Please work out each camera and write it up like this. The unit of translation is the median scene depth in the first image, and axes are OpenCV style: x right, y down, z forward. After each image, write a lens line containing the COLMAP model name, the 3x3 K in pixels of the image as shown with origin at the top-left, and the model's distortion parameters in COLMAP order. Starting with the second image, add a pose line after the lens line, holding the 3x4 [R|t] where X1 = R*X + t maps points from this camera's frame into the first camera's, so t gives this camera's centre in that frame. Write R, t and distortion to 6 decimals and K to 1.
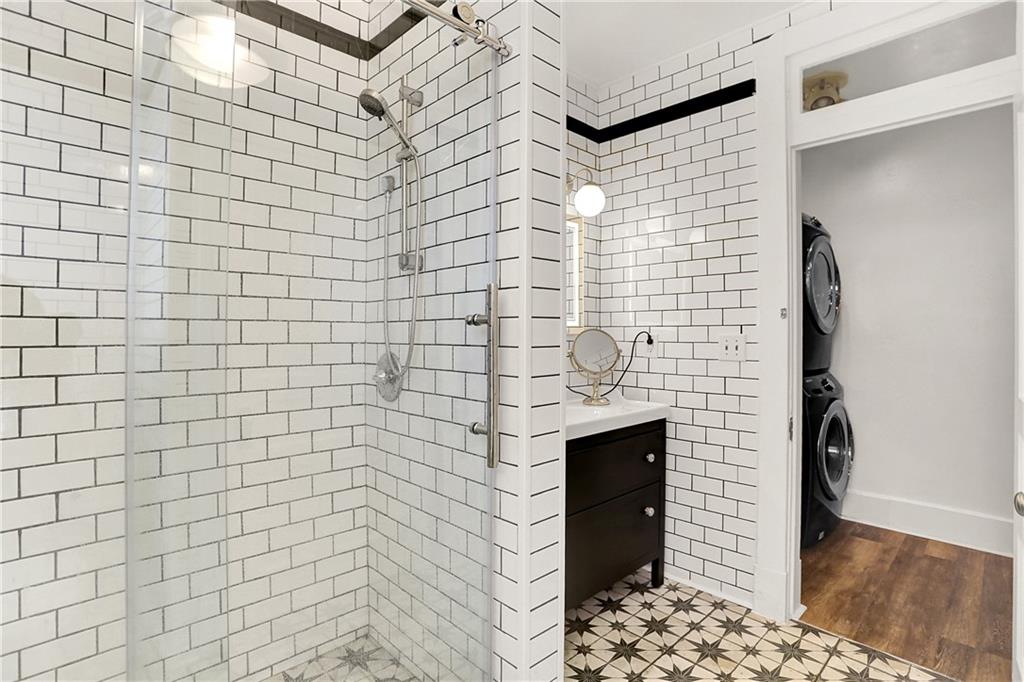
lens RADIAL K [[513.6, 0, 515.7], [0, 513.6, 333.3], [0, 0, 1]] dist [-0.066650, 0.031566]
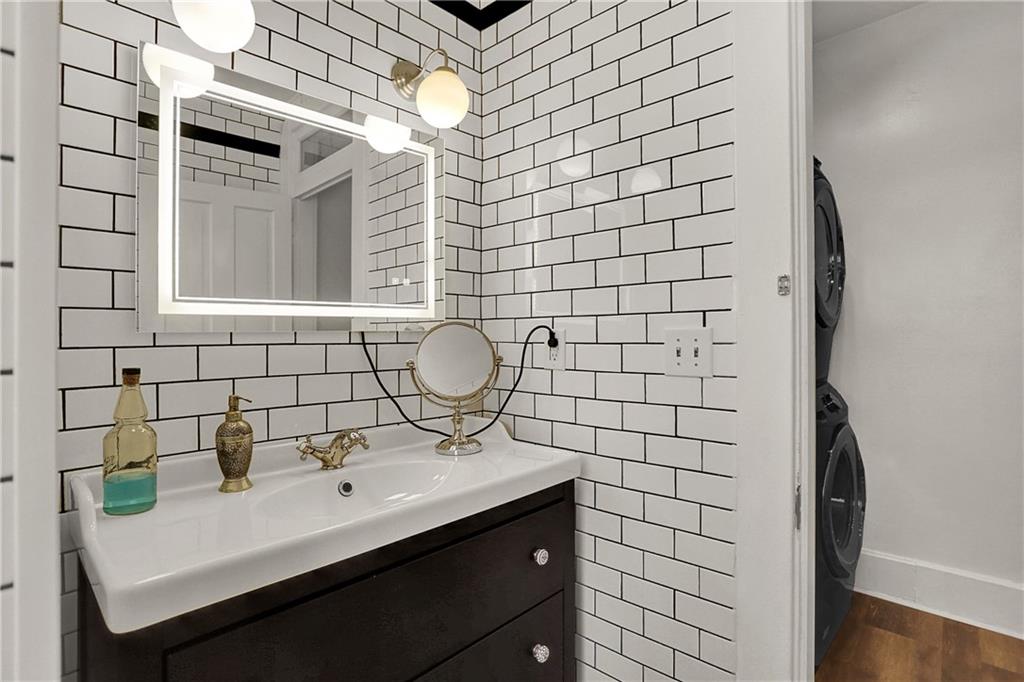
lens RADIAL K [[513.6, 0, 515.7], [0, 513.6, 333.3], [0, 0, 1]] dist [-0.066650, 0.031566]
pose [[0.998221, -0.008683, 0.058982, 0.185081], [0.008680, 0.999962, 0.000295, 0.005015], [-0.058982, 0.000217, 0.998259, 0.409767]]
